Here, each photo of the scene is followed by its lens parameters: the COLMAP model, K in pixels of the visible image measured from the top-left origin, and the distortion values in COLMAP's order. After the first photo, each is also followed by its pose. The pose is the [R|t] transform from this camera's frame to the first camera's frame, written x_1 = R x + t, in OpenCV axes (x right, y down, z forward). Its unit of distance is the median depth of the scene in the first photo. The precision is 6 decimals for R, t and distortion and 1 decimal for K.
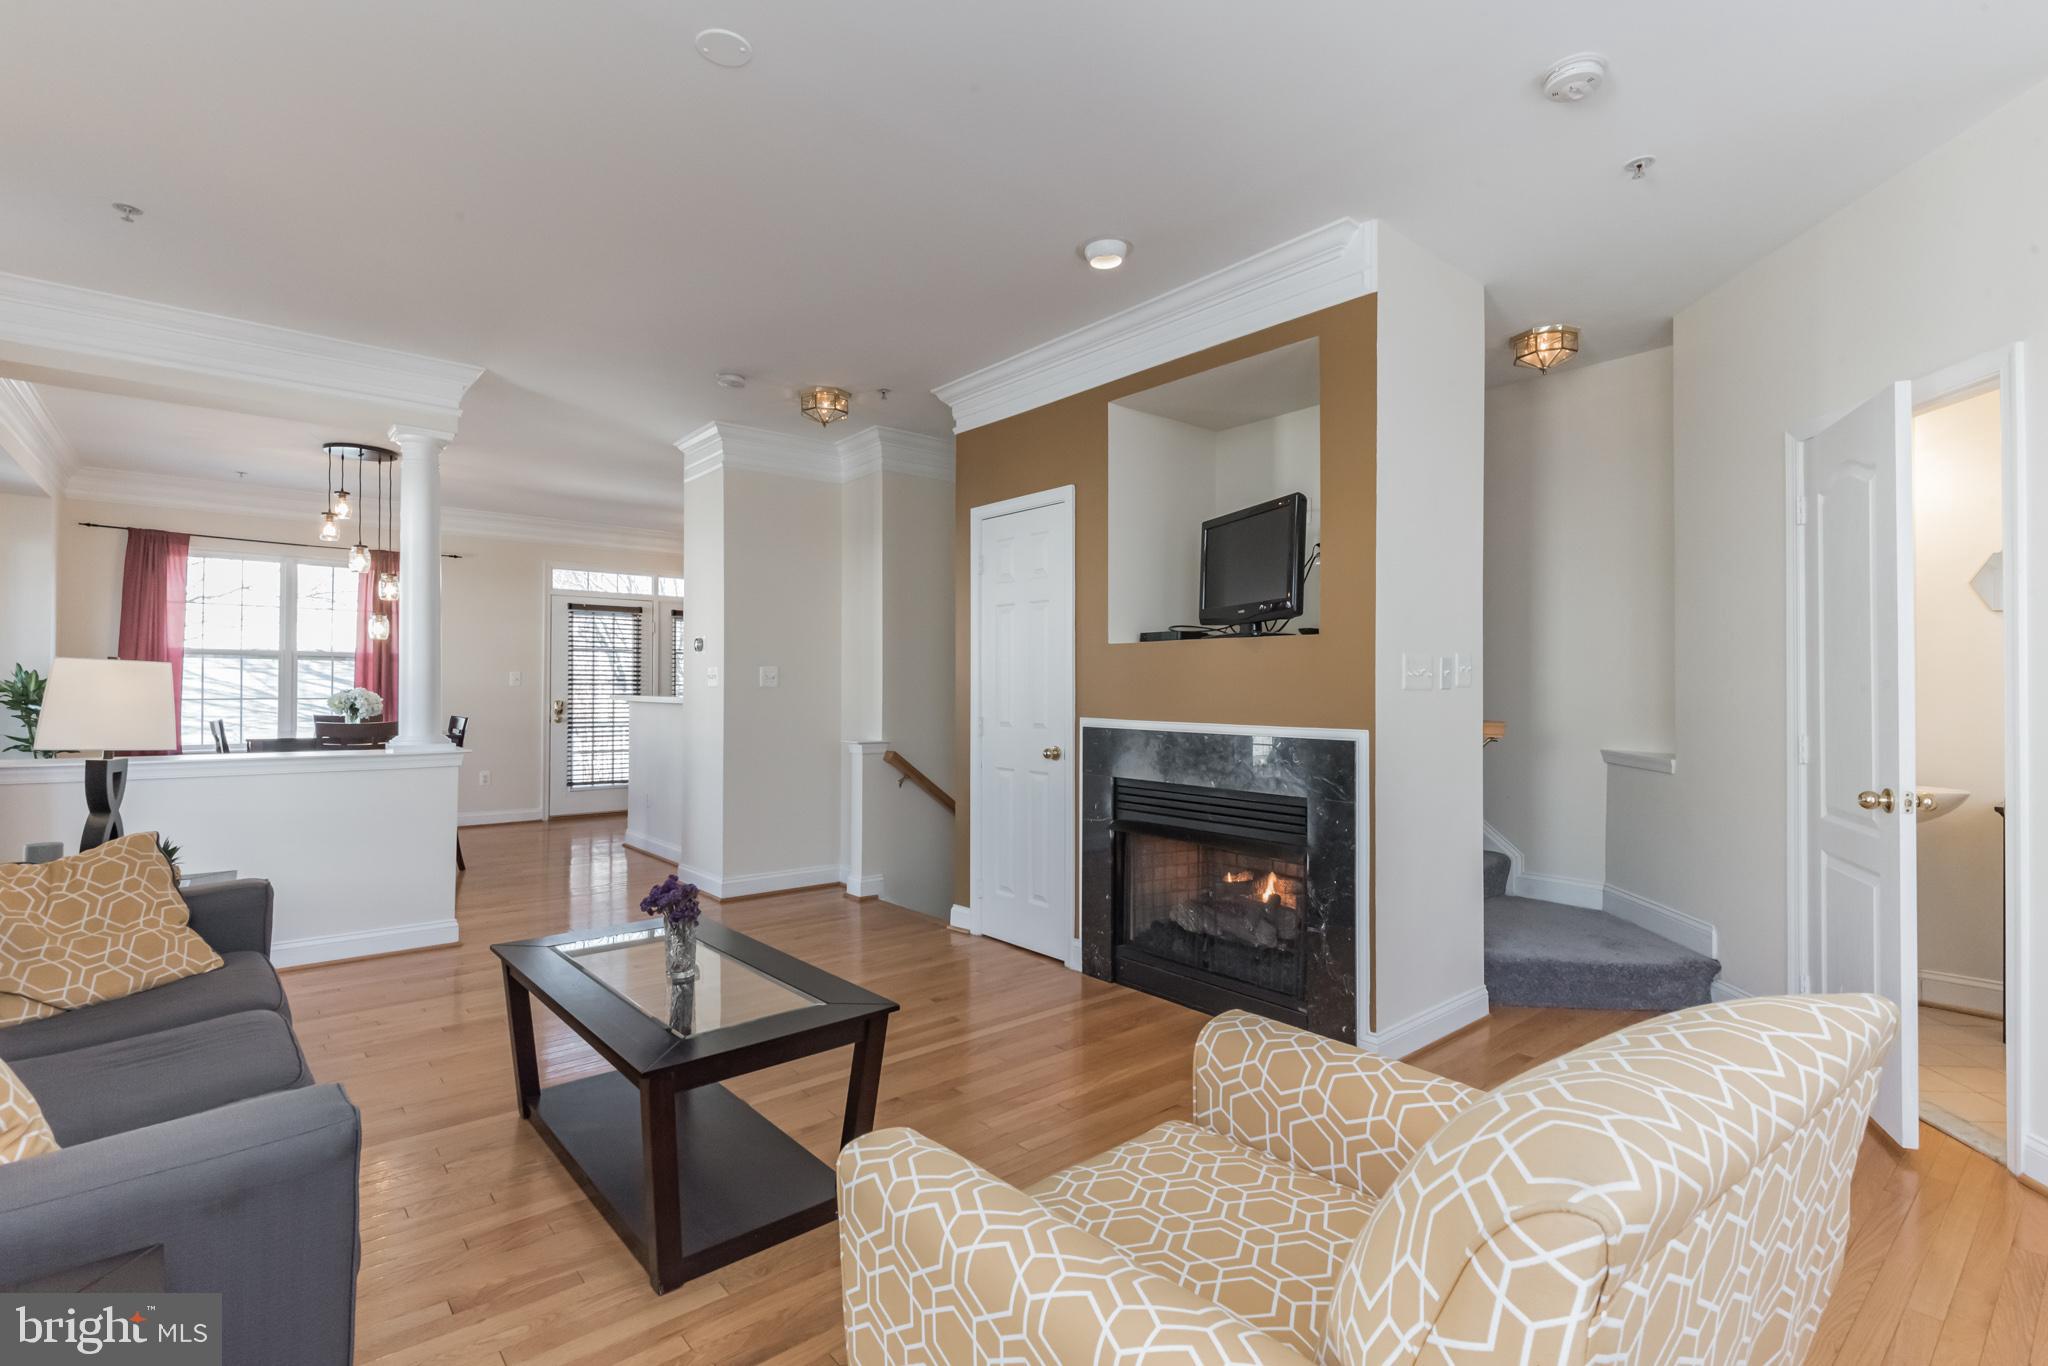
lens RADIAL K [[970.1, 0, 1027.0], [0, 970.1, 680.3], [0, 0, 1]] dist [0.023702, 0.000685]
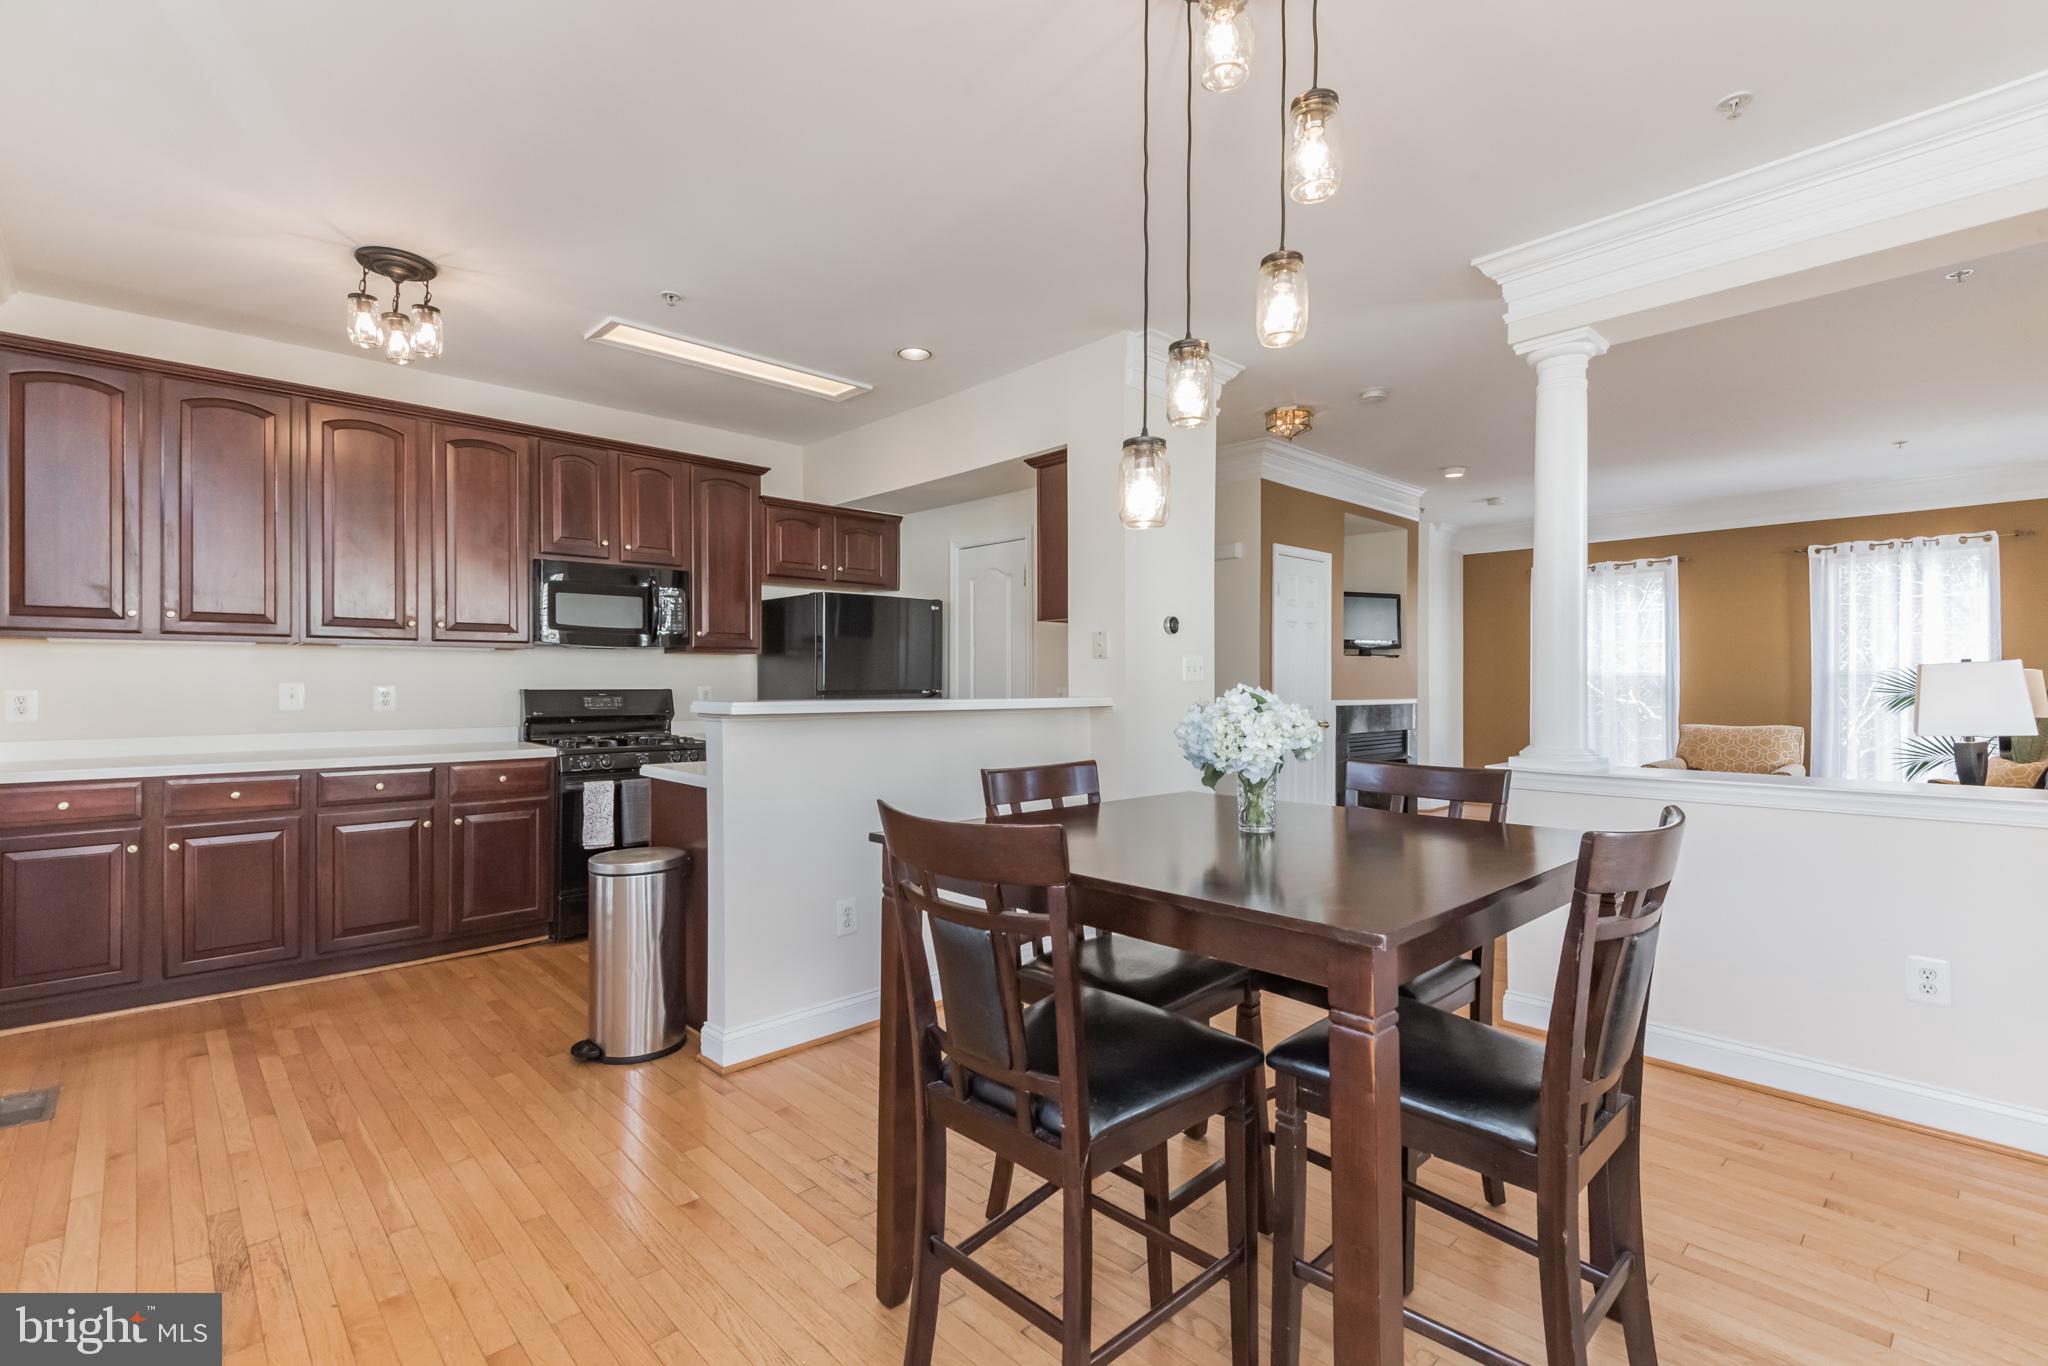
lens RADIAL K [[940.8, 0, 1026.9], [0, 940.8, 684.2], [0, 0, 1]] dist [0.006398, 0.000134]
pose [[-0.053956, 0.003832, 0.998536, -1.516659], [0.000453, 0.999993, -0.003813, 0.018535], [-0.998543, 0.000247, -0.053957, 1.639402]]
